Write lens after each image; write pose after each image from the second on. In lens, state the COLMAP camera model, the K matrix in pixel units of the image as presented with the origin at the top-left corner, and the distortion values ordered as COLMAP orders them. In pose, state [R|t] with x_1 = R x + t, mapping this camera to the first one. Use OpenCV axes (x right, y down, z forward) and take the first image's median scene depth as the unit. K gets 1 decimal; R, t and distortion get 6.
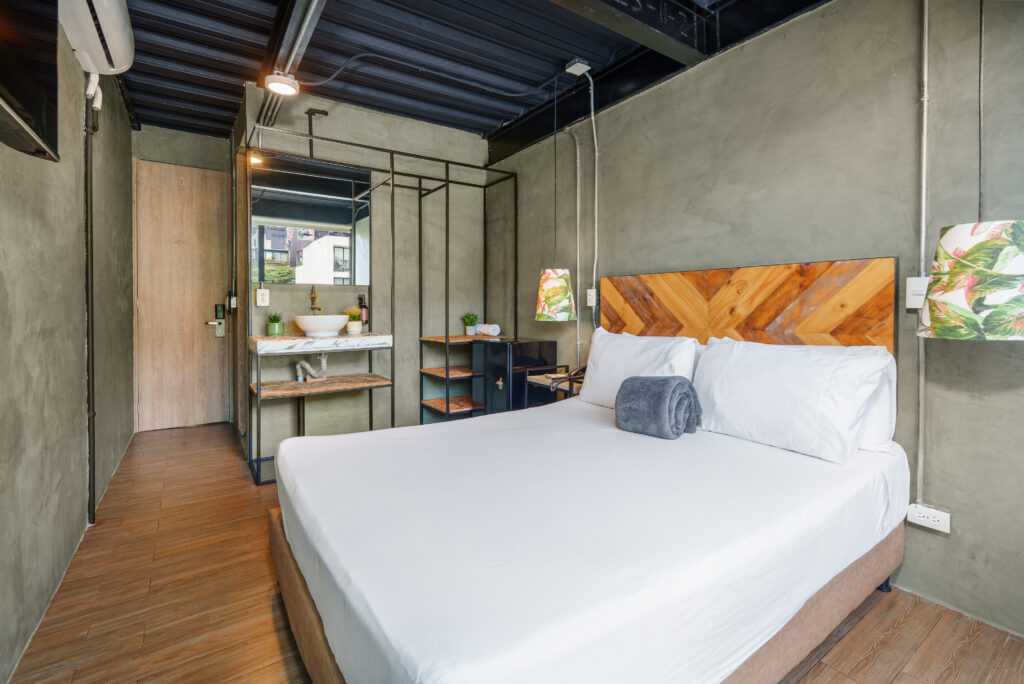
lens RADIAL K [[389.8, 0, 495.1], [0, 389.8, 307.6], [0, 0, 1]] dist [-0.000184, -0.000016]
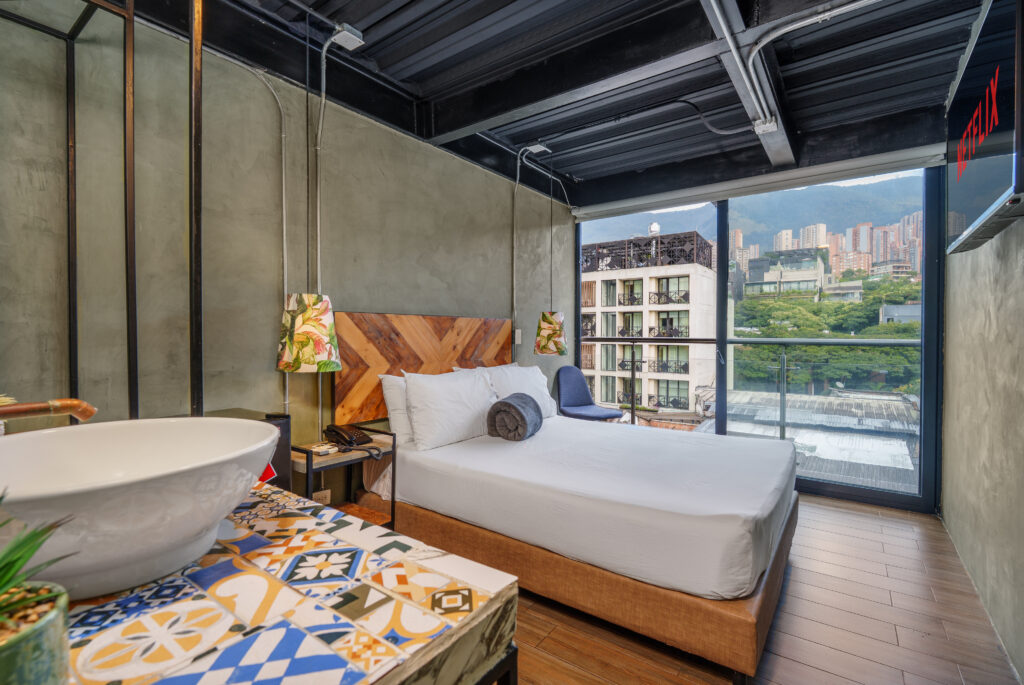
lens RADIAL K [[454.9, 0, 484.8], [0, 454.9, 346.8], [0, 0, 1]] dist [-0.001293, -0.000184]
pose [[-0.223045, -0.025513, 0.974474, -0.778347], [0.009095, 0.999559, 0.028251, -0.031772], [-0.974766, 0.015164, -0.222715, 1.006837]]
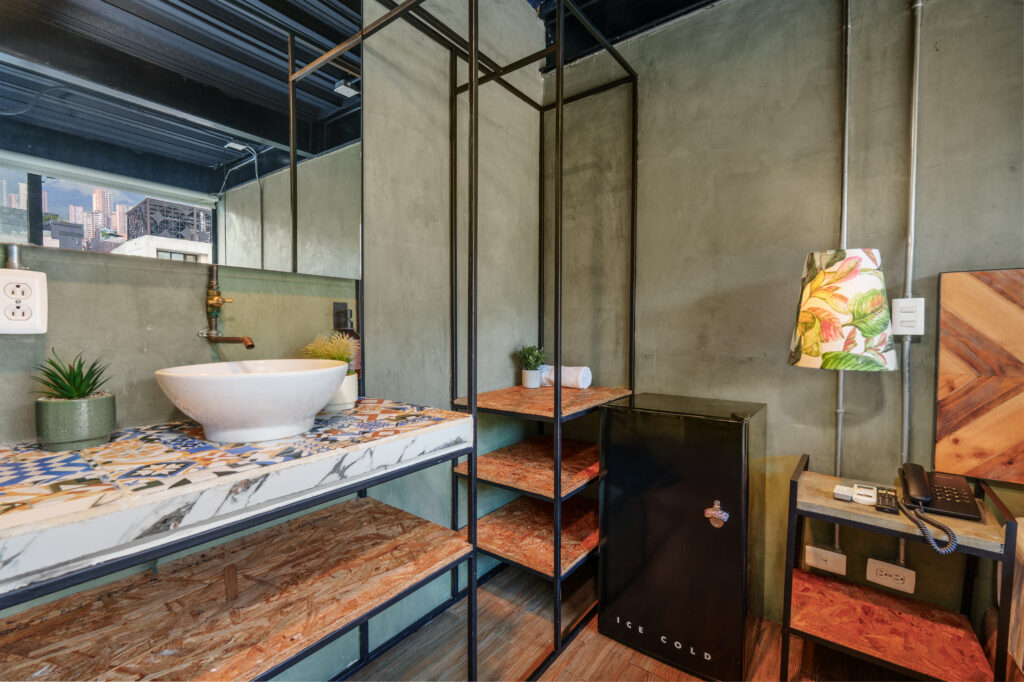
lens RADIAL K [[444.5, 0, 507.2], [0, 444.5, 343.2], [0, 0, 1]] dist [-0.002870, -0.000165]
pose [[0.964954, -0.003981, 0.262388, -0.397054], [-0.003988, 0.999547, 0.029831, -0.009032], [-0.262388, -0.029832, 0.964501, 0.697860]]
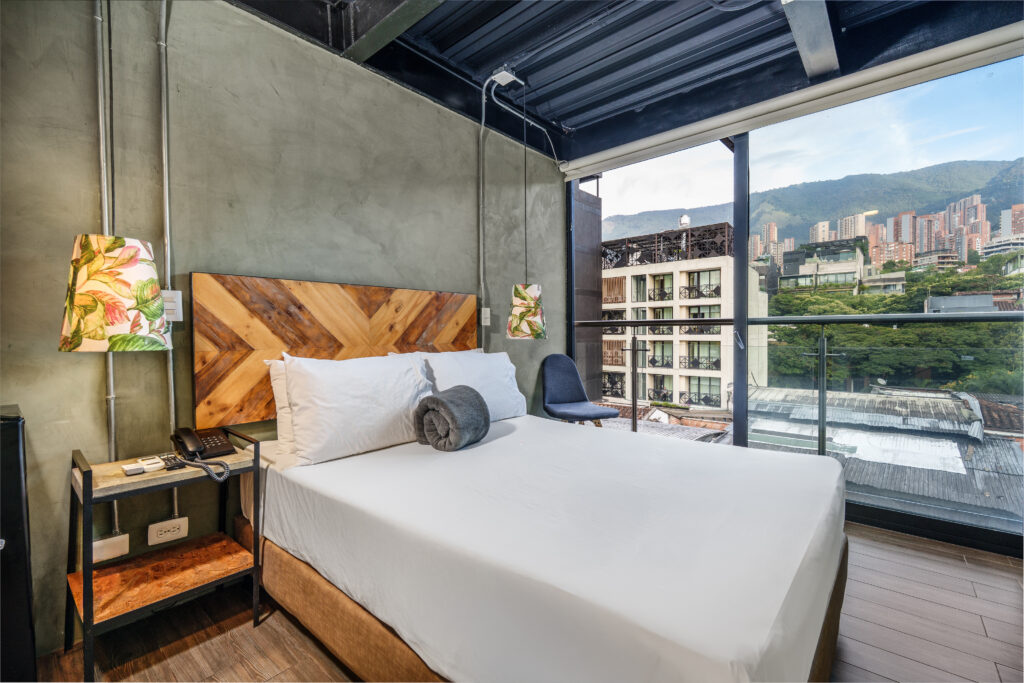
lens RADIAL K [[444.5, 0, 507.2], [0, 444.5, 343.7], [0, 0, 1]] dist [-0.002870, -0.000165]
pose [[-0.191309, -0.023036, 0.981259, -0.515952], [0.010979, 0.999612, 0.025607, 0.018819], [-0.981468, 0.015672, -0.190982, 0.741833]]
